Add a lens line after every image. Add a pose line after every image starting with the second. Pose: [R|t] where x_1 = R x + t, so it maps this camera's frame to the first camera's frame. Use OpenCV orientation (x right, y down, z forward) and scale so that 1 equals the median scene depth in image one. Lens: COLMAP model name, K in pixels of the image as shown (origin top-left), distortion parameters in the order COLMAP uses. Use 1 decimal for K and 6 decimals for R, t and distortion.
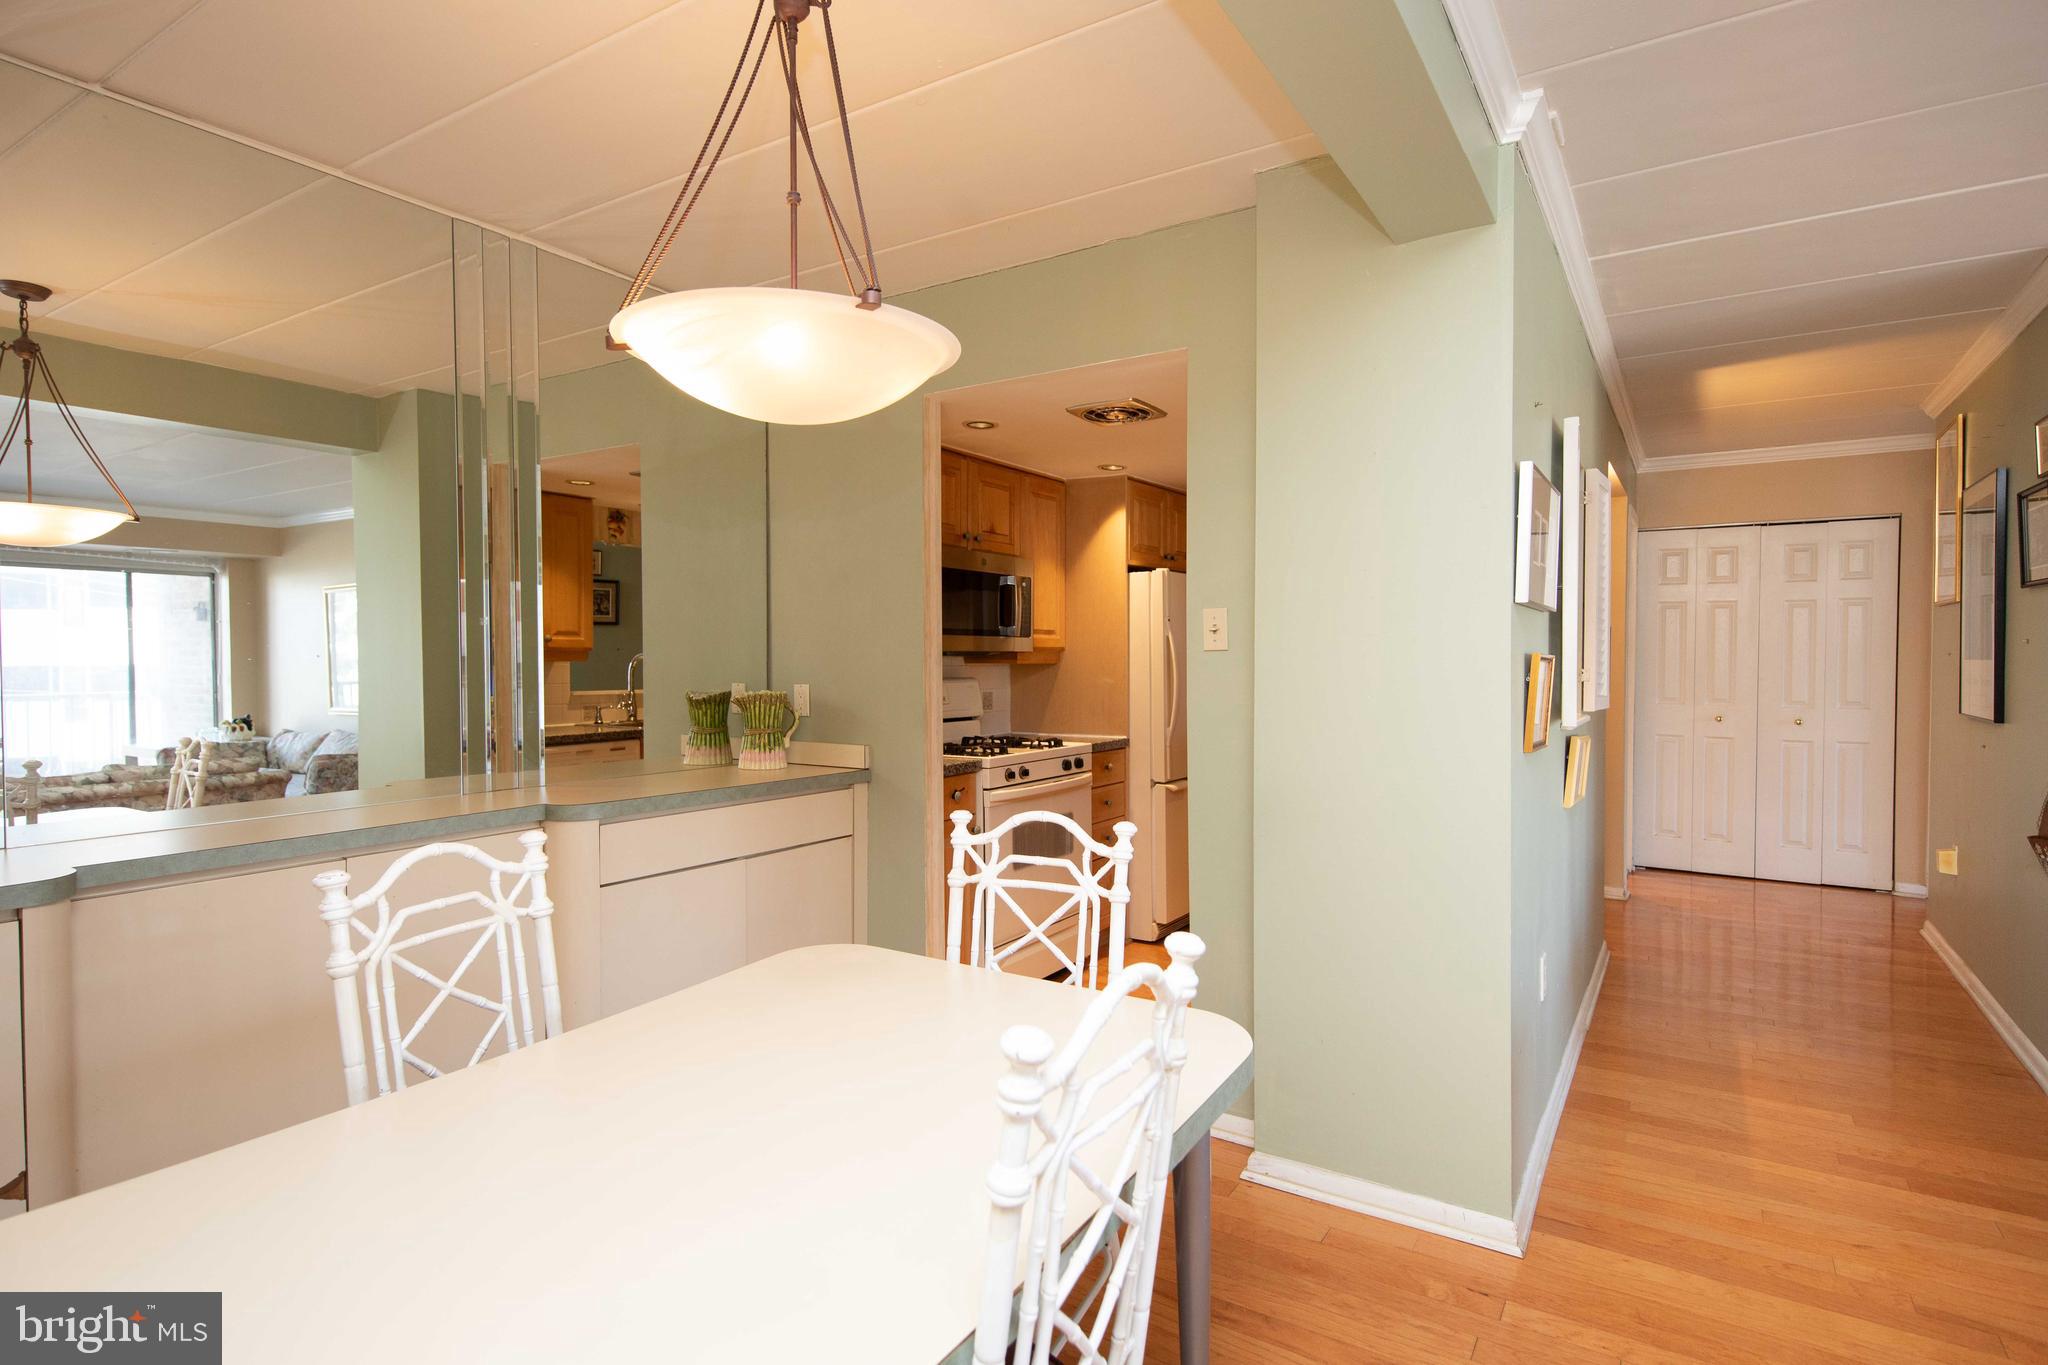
lens RADIAL K [[1057.9, 0, 1021.2], [0, 1057.9, 659.9], [0, 0, 1]] dist [0.001189, 0.000217]
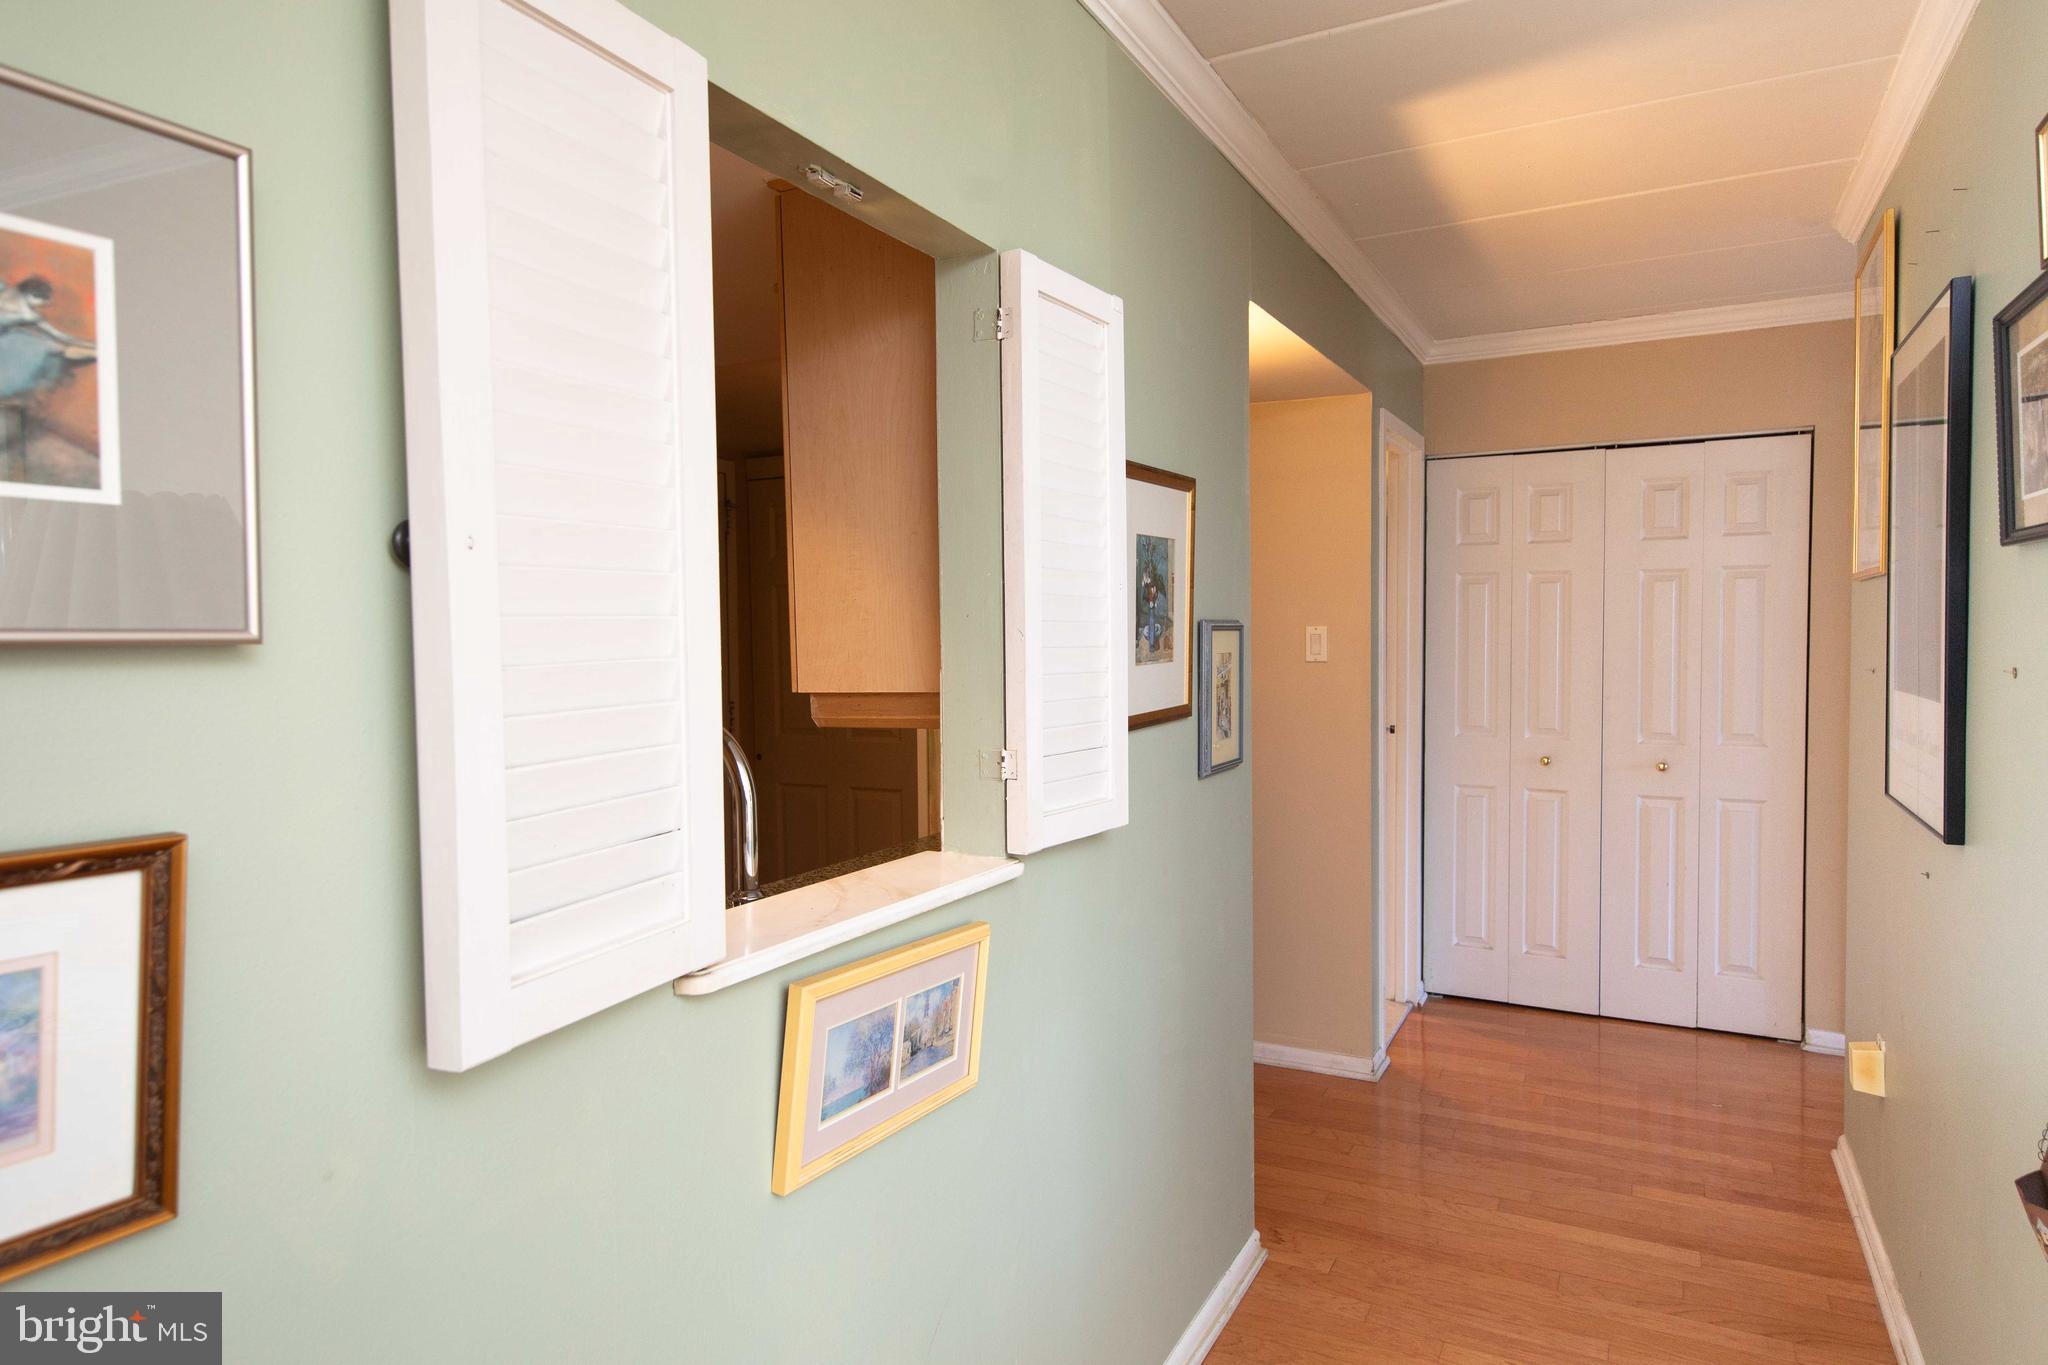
lens RADIAL K [[1220.7, 0, 1027.3], [0, 1220.7, 662.4], [0, 0, 1]] dist [0.005224, 0.000823]
pose [[0.995951, -0.012733, 0.088992, 0.312580], [0.011021, 0.999745, 0.019696, -0.021465], [-0.089220, -0.018635, 0.995838, 0.333417]]
